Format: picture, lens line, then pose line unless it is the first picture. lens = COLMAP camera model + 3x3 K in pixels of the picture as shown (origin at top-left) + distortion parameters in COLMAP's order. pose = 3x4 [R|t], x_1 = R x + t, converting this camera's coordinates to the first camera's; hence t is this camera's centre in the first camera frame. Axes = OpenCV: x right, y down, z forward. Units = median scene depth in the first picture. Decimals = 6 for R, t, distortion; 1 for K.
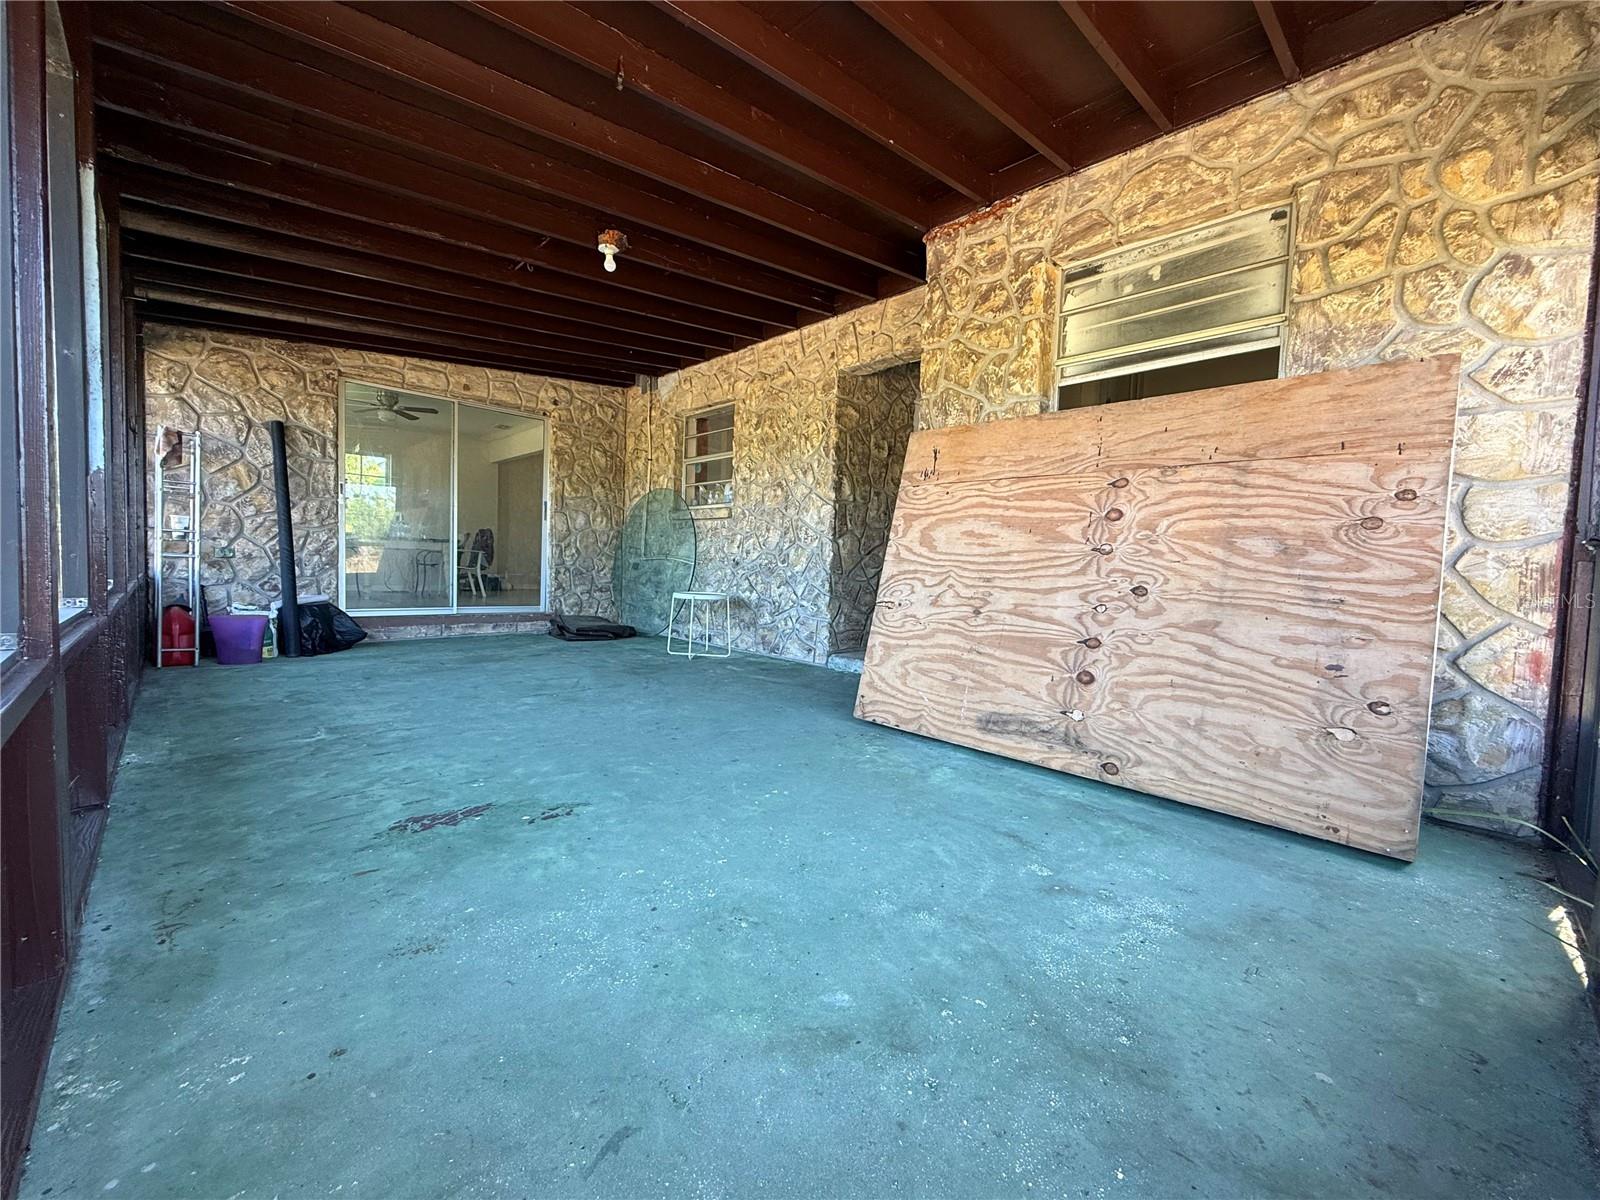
lens RADIAL K [[638.6, 0, 795.6], [0, 638.6, 597.6], [0, 0, 1]] dist [-0.000494, 0.000320]
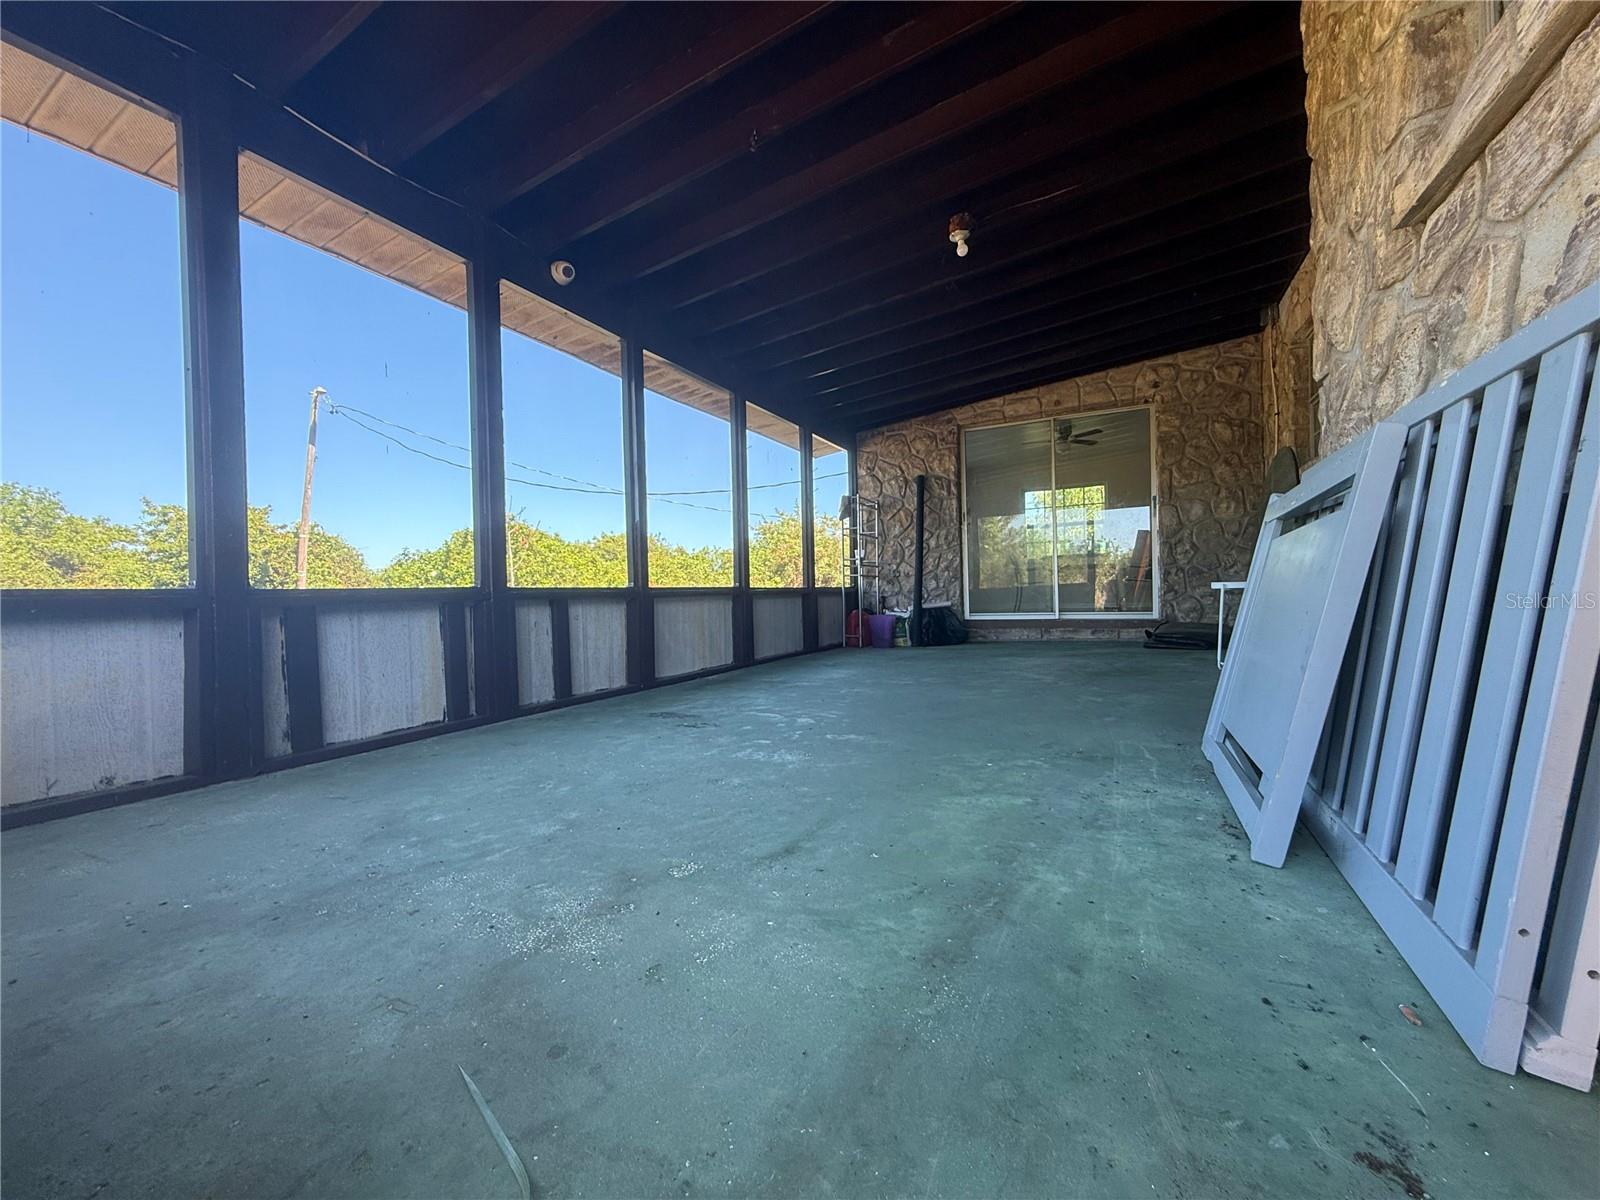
lens RADIAL K [[638.6, 0, 795.6], [0, 638.6, 597.6], [0, 0, 1]] dist [-0.000494, 0.000320]
pose [[0.330510, -0.042686, -0.942837, 0.386129], [-0.007899, 0.998817, -0.047989, 0.054418], [0.943769, 0.023308, 0.329782, 0.304098]]
